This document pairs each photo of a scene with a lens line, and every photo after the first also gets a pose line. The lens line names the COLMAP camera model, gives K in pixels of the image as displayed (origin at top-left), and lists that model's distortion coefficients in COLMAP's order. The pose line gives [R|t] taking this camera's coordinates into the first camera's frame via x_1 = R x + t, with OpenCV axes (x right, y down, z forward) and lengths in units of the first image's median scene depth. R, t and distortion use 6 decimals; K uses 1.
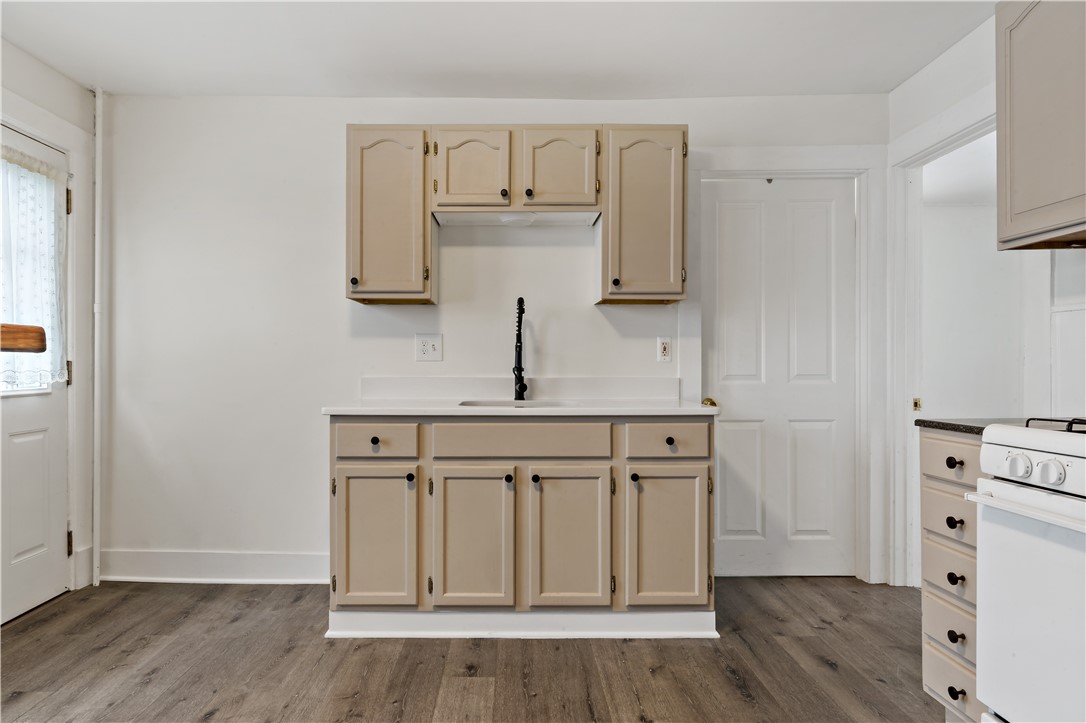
lens RADIAL K [[628.3, 0, 527.8], [0, 628.3, 373.5], [0, 0, 1]] dist [0.001398, -0.000725]
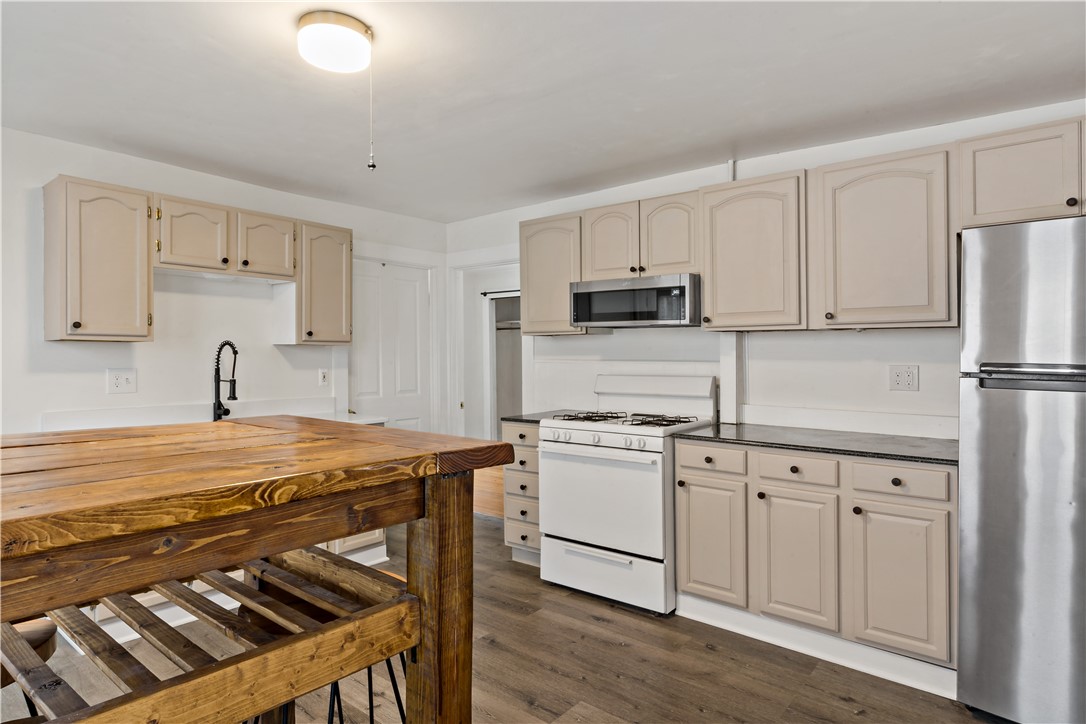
lens RADIAL K [[602.5, 0, 542.6], [0, 602.5, 363.4], [0, 0, 1]] dist [-0.005344, 0.000986]
pose [[0.643799, -0.011190, 0.765113, -0.546400], [0.012275, 0.999915, 0.004295, -0.075641], [-0.765096, 0.006626, 0.643882, -0.266144]]
